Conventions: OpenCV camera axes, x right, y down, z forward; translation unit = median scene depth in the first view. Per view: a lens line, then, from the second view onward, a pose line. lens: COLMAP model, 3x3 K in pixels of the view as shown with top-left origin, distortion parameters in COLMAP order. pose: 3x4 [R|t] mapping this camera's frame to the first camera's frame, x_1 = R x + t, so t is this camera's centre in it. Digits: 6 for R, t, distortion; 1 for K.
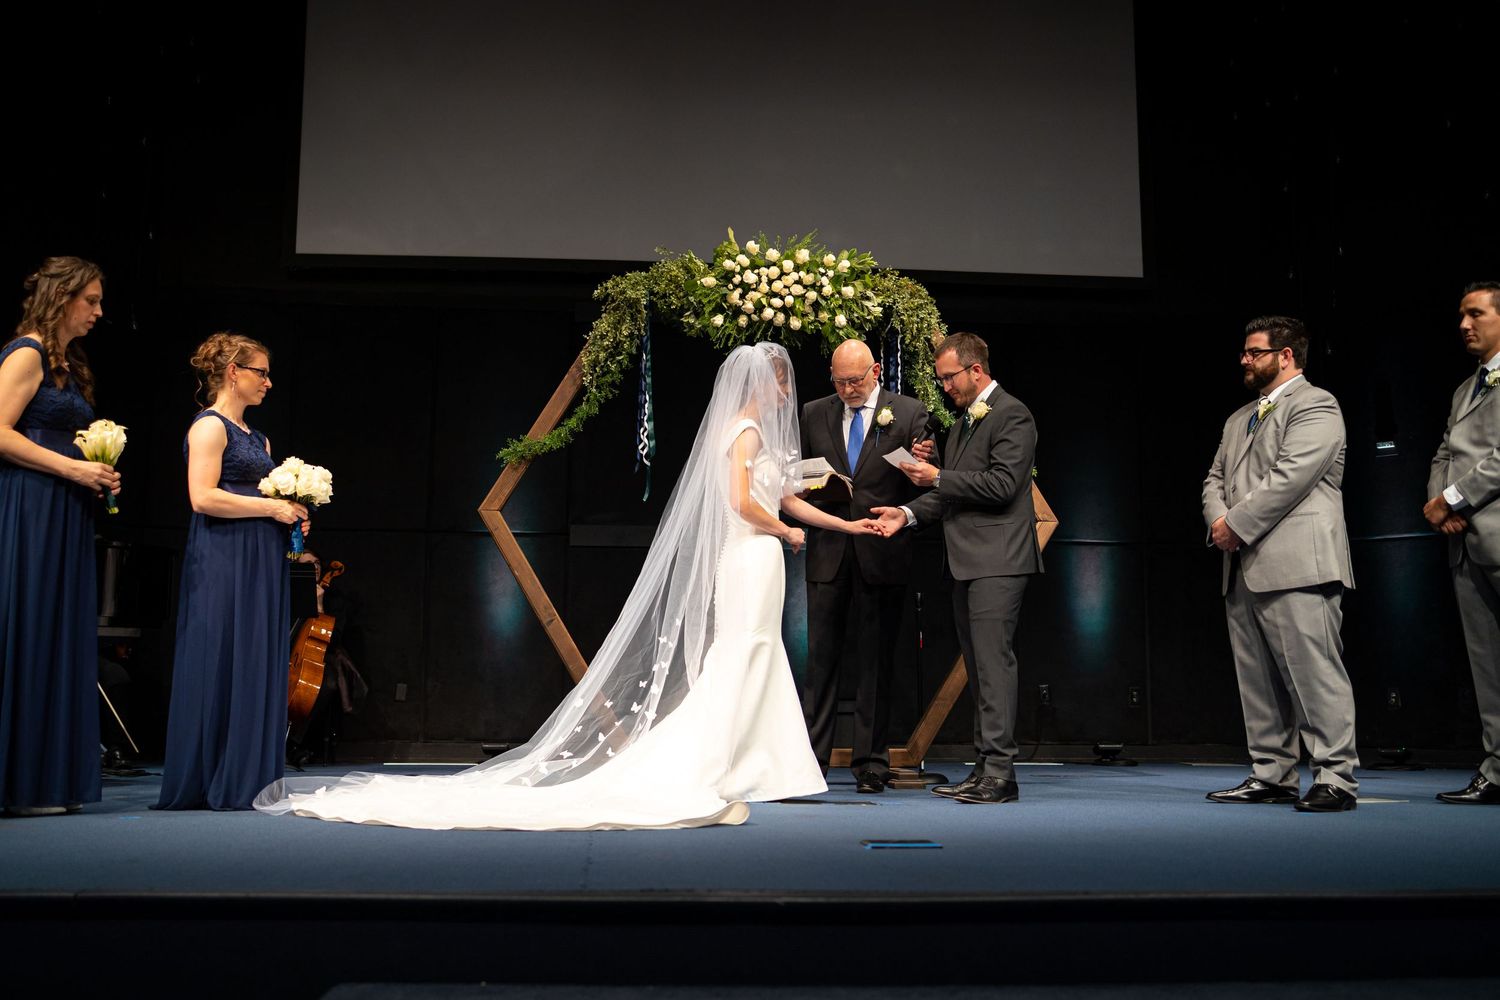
lens RADIAL K [[1569.2, 0, 756.8], [0, 1569.2, 498.0], [0, 0, 1]] dist [0.011166, 0.000000]
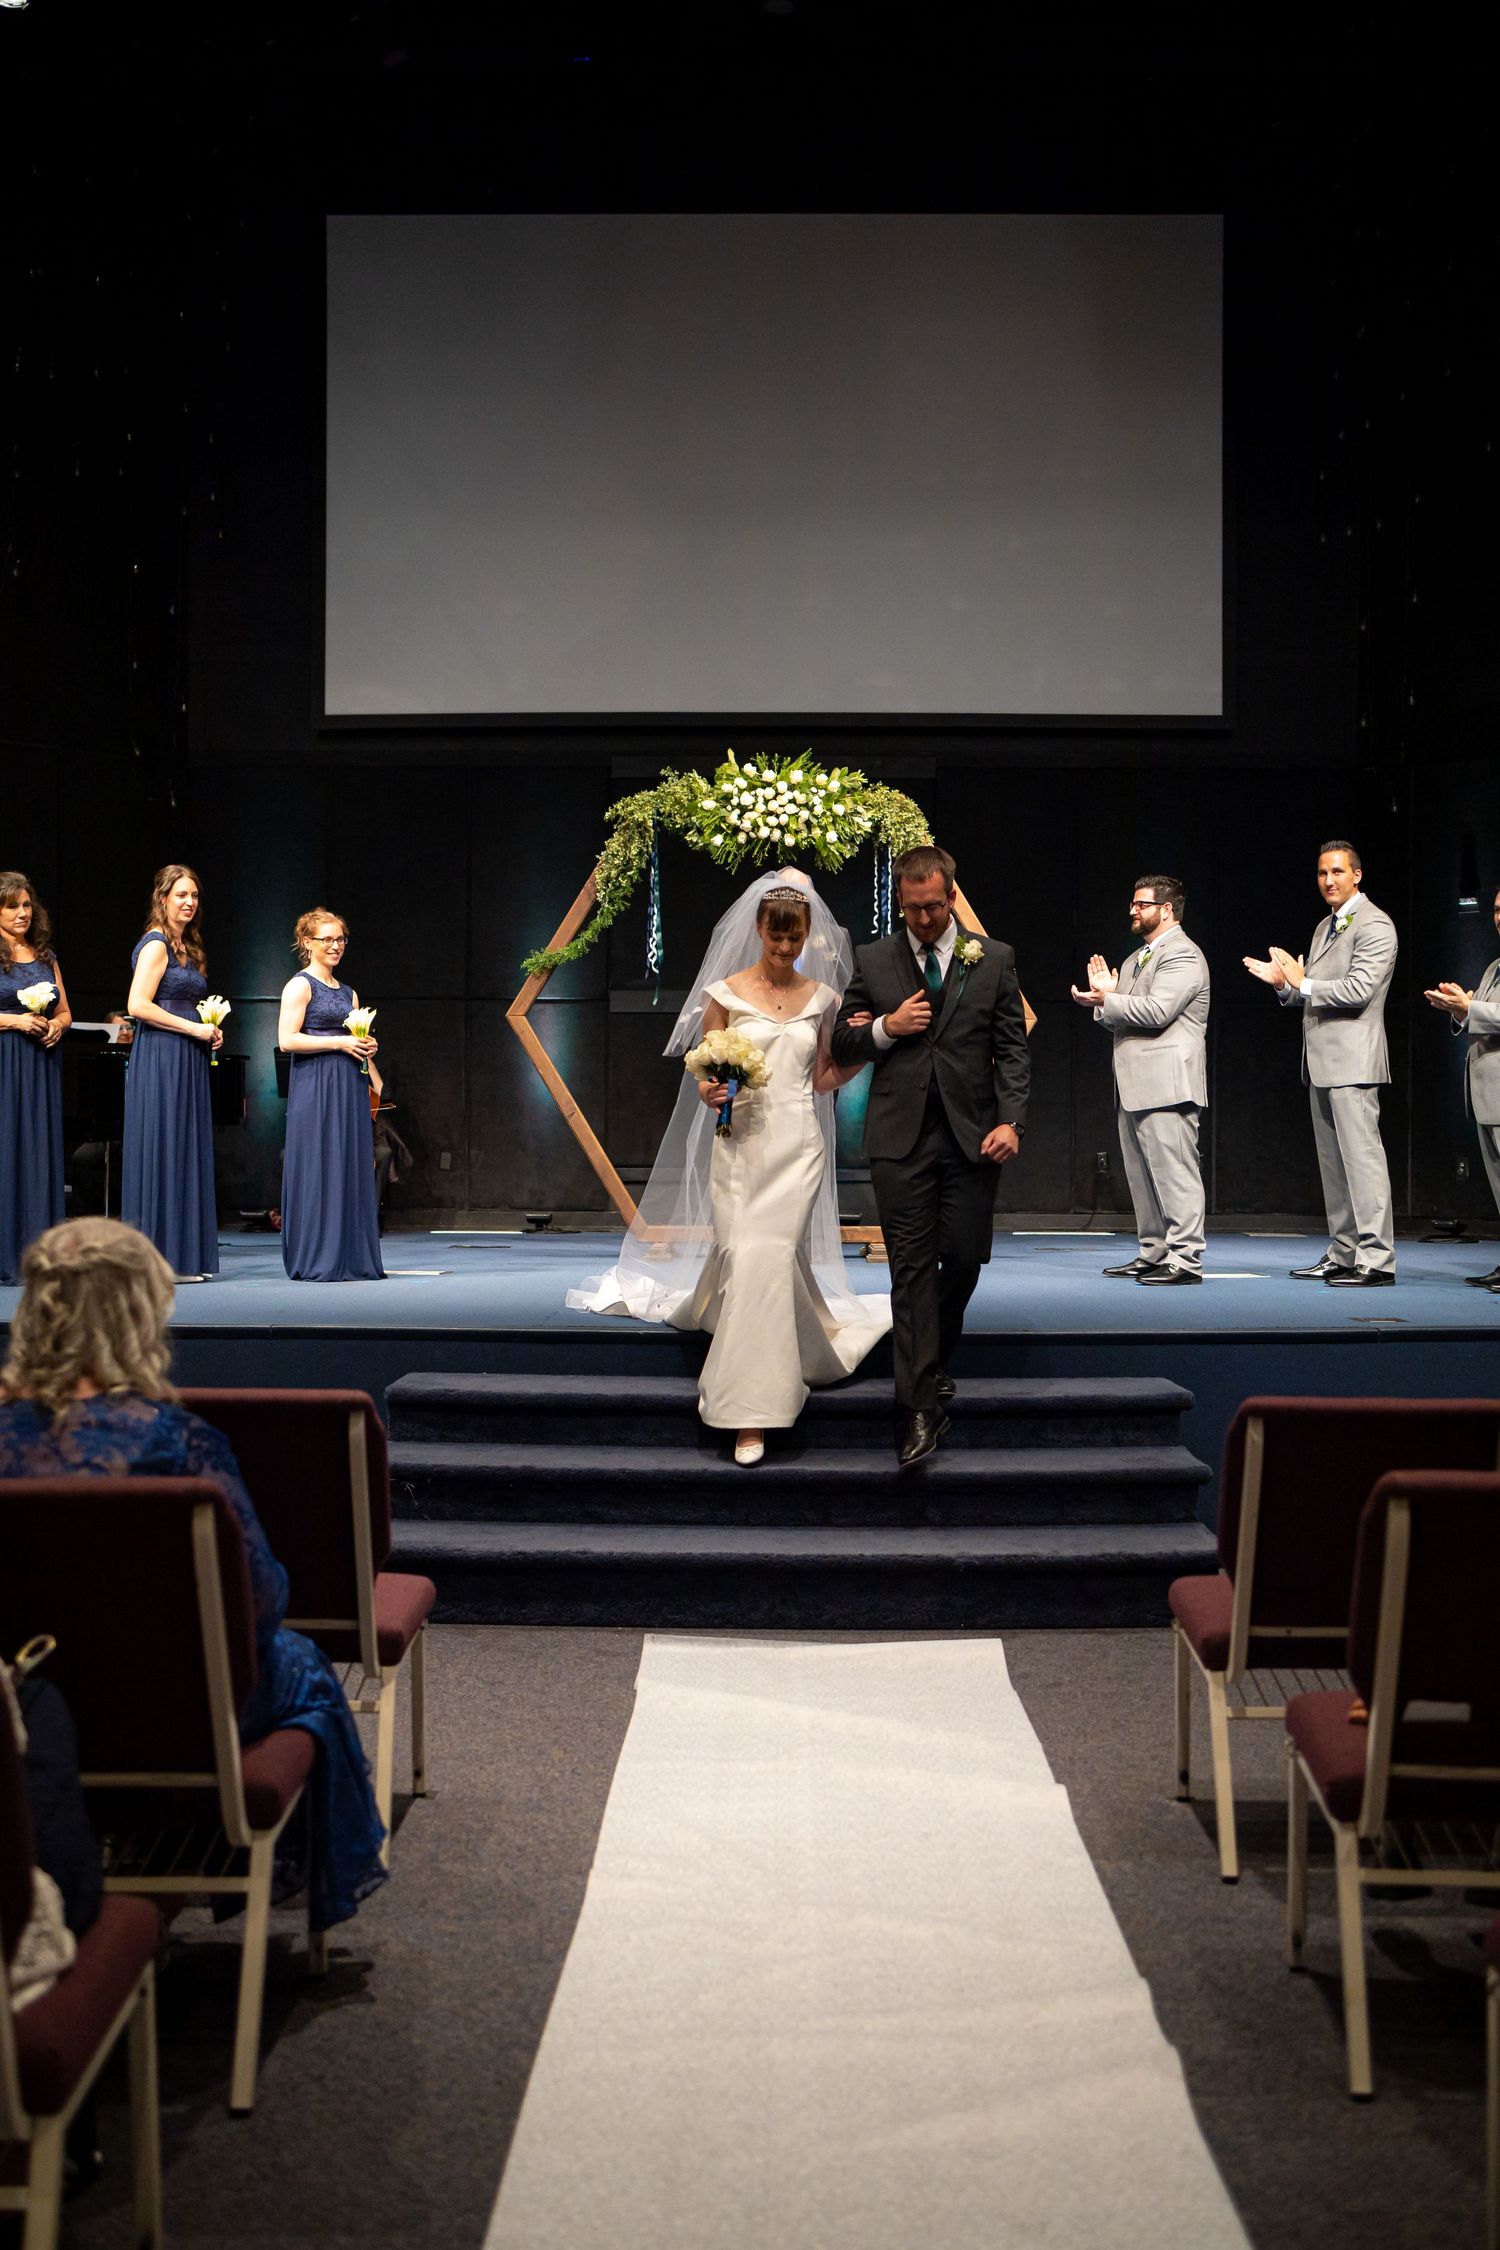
lens RADIAL K [[2353.8, 0, 725.7], [0, 2353.8, 1111.1], [0, 0, 1]] dist [0.011166, 0.000000]
pose [[0.994238, -0.000869, -0.107194, 0.154882], [0.014684, 0.991646, 0.128154, -0.134717], [0.106187, -0.128989, 0.985944, -0.633401]]
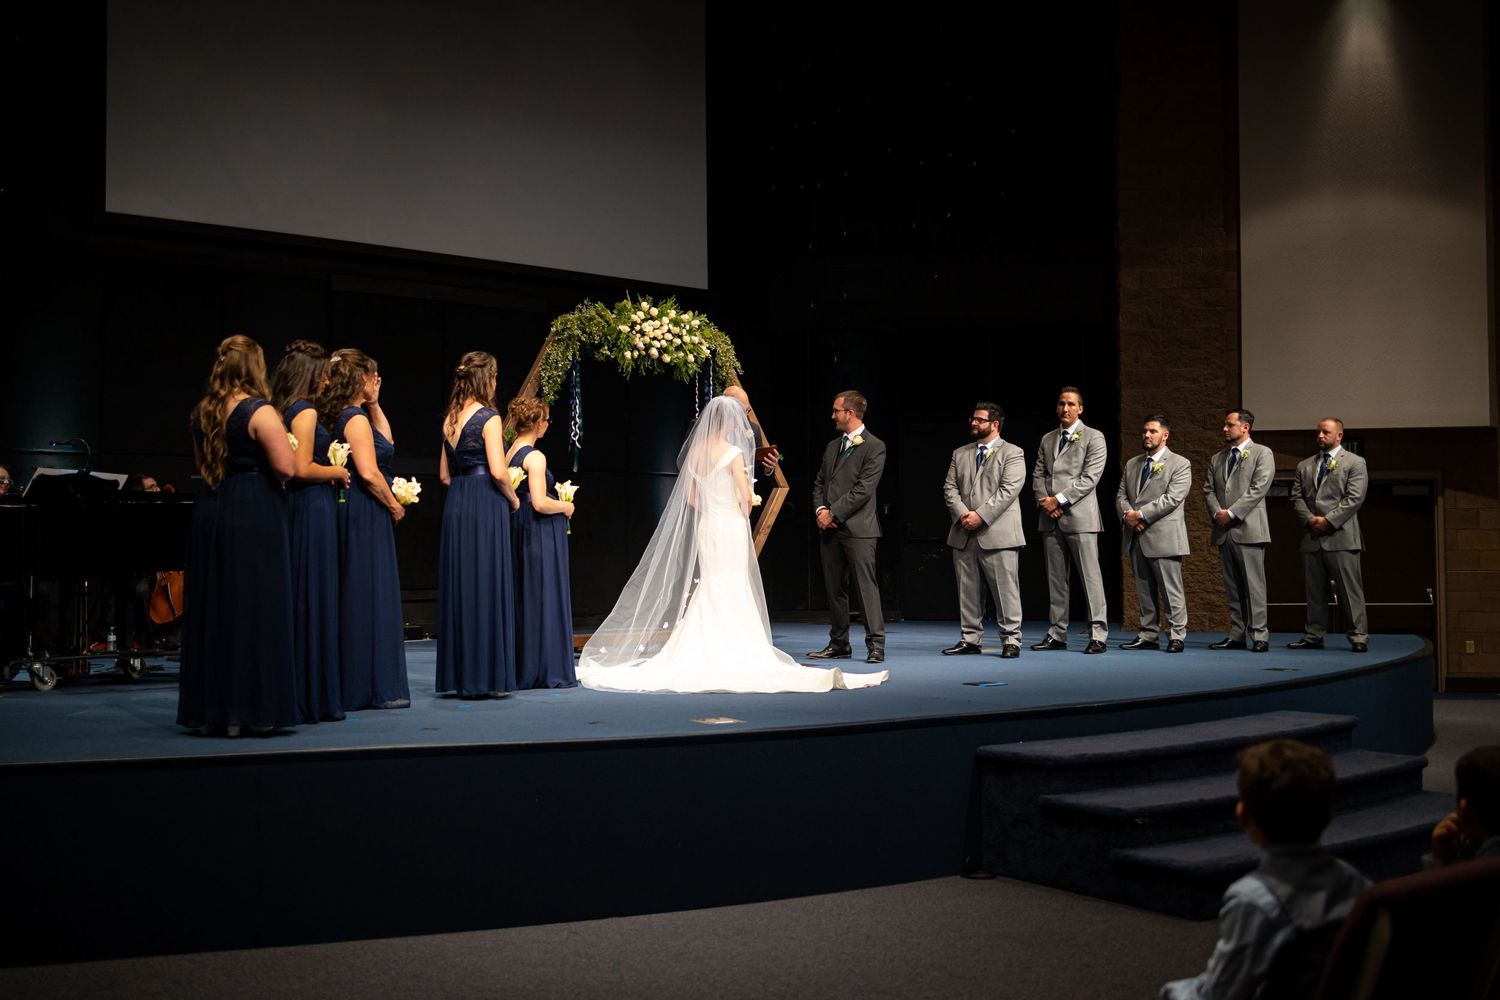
lens RADIAL K [[1569.2, 0, 736.1], [0, 1569.2, 501.3], [0, 0, 1]] dist [0.011166, 0.000000]
pose [[0.836255, 0.010293, 0.548245, -0.760626], [-0.068761, 0.993900, 0.086223, -0.109387], [-0.544013, -0.109802, 0.831861, -0.332511]]
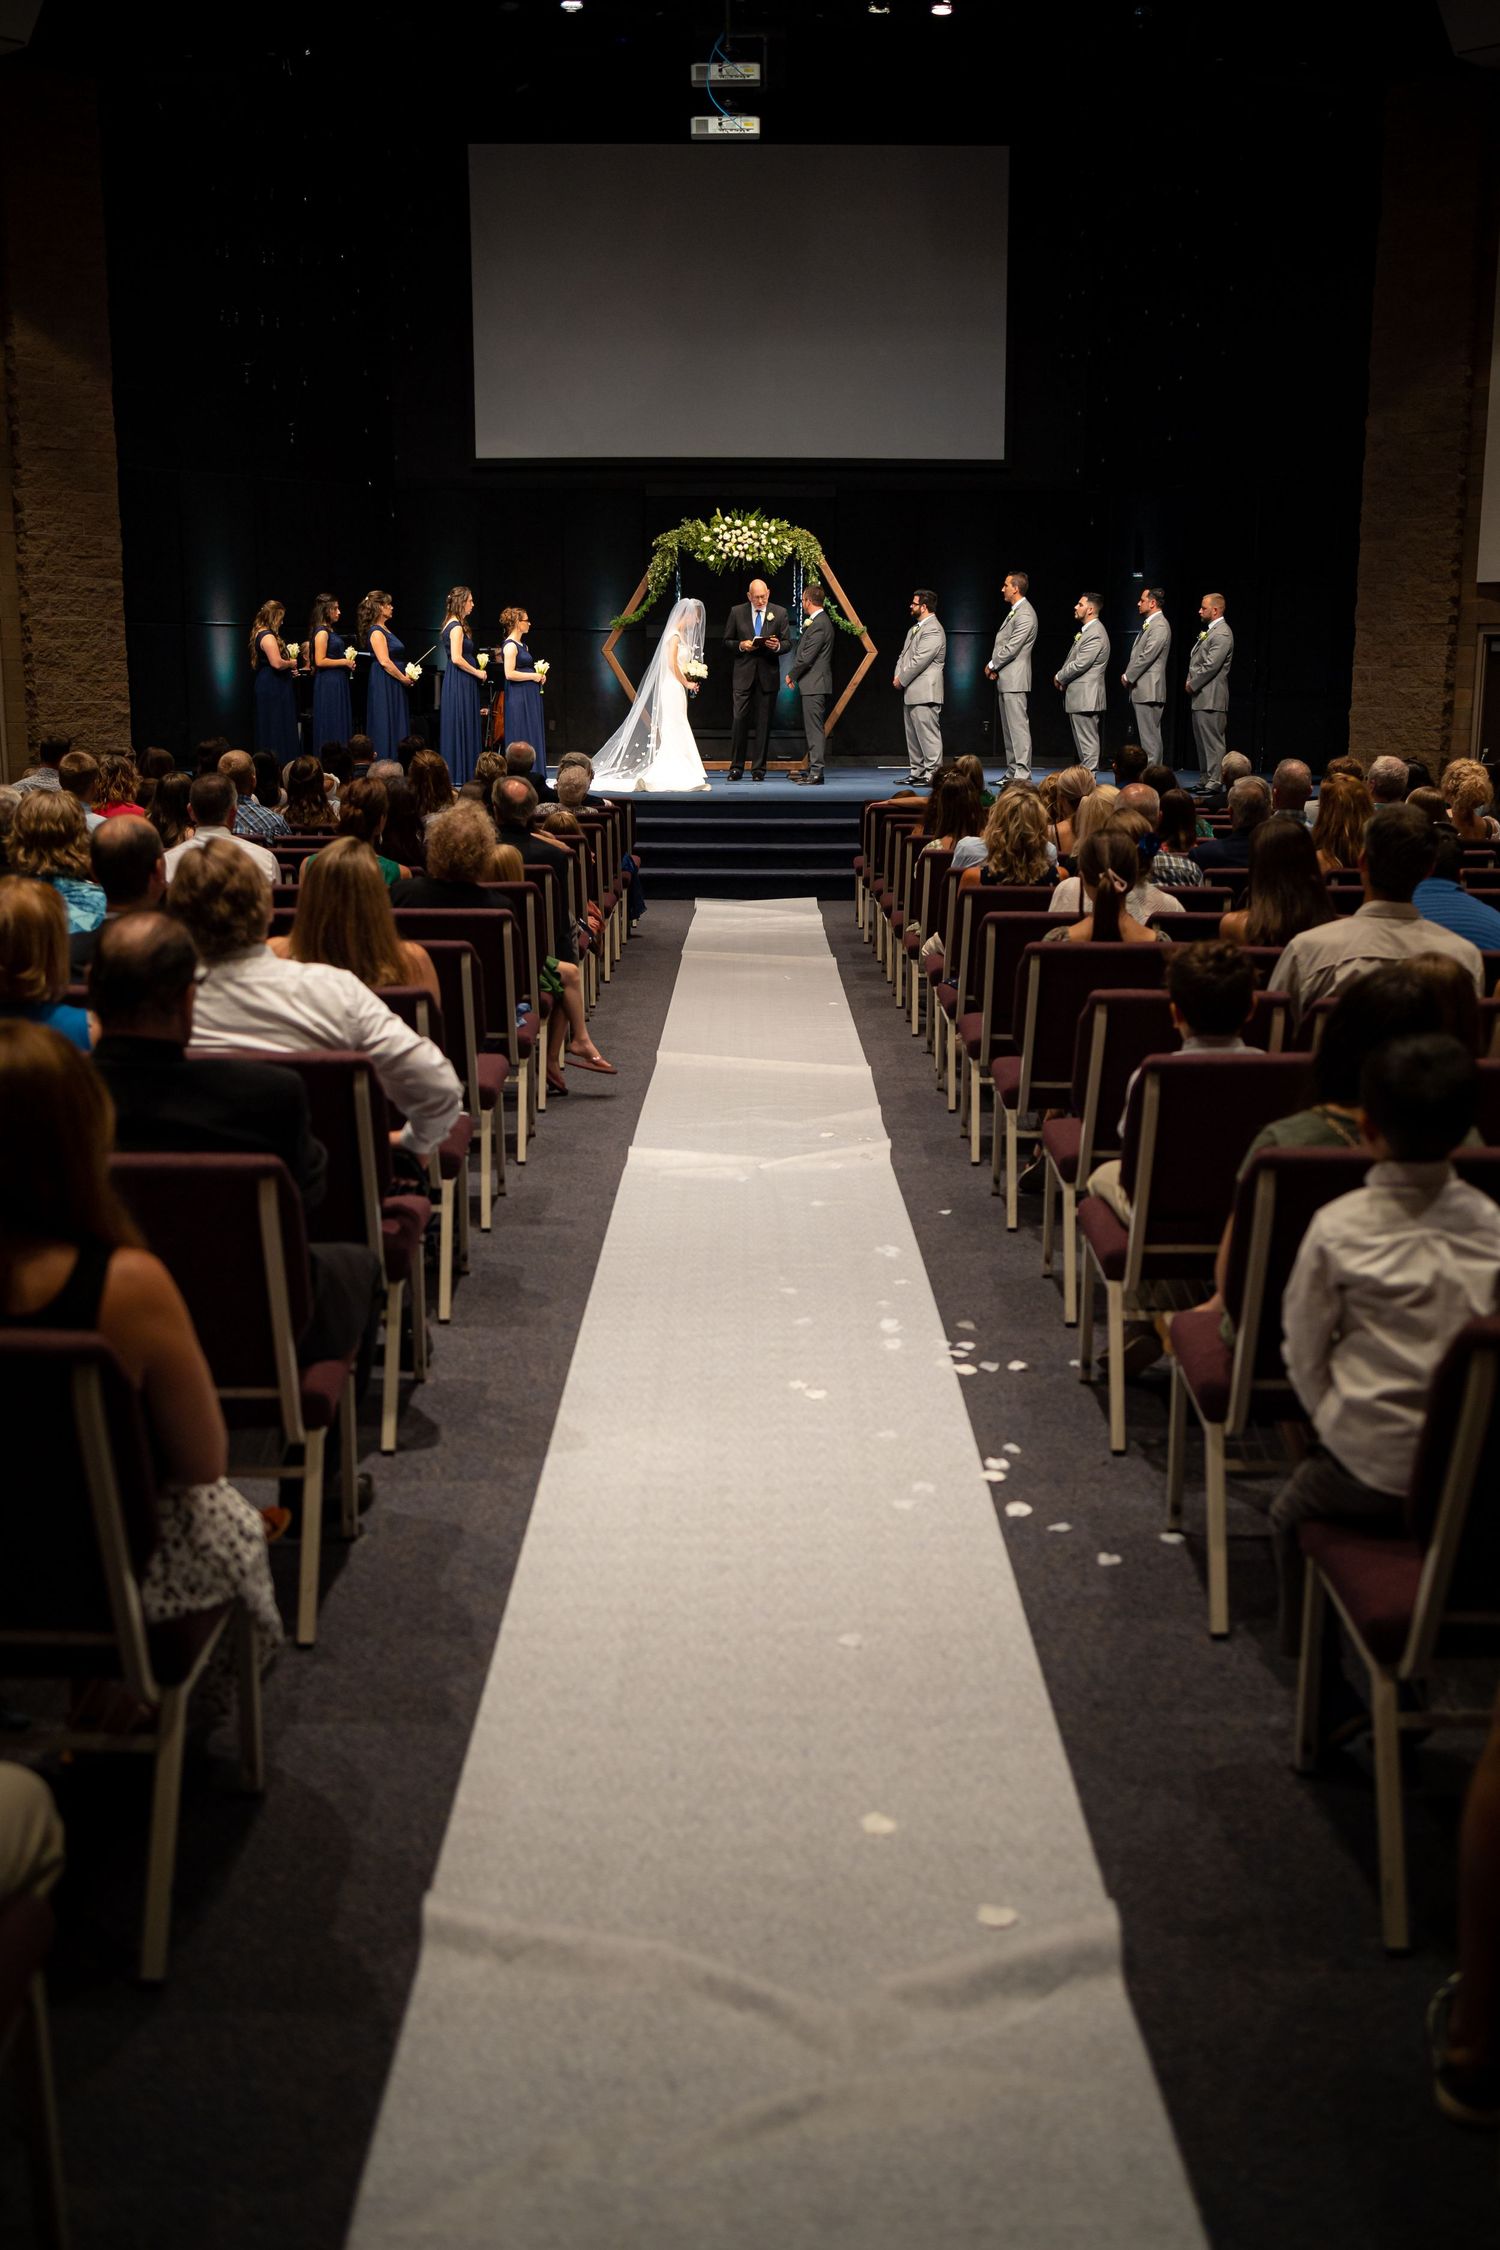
lens RADIAL K [[2353.8, 0, 757.4], [0, 2353.8, 1128.8], [0, 0, 1]] dist [0.011166, 0.000000]
pose [[0.996679, 0.013940, -0.080232, 0.295971], [0.012452, 0.947566, 0.319318, -0.390377], [0.080477, -0.319256, 0.944245, -2.182698]]
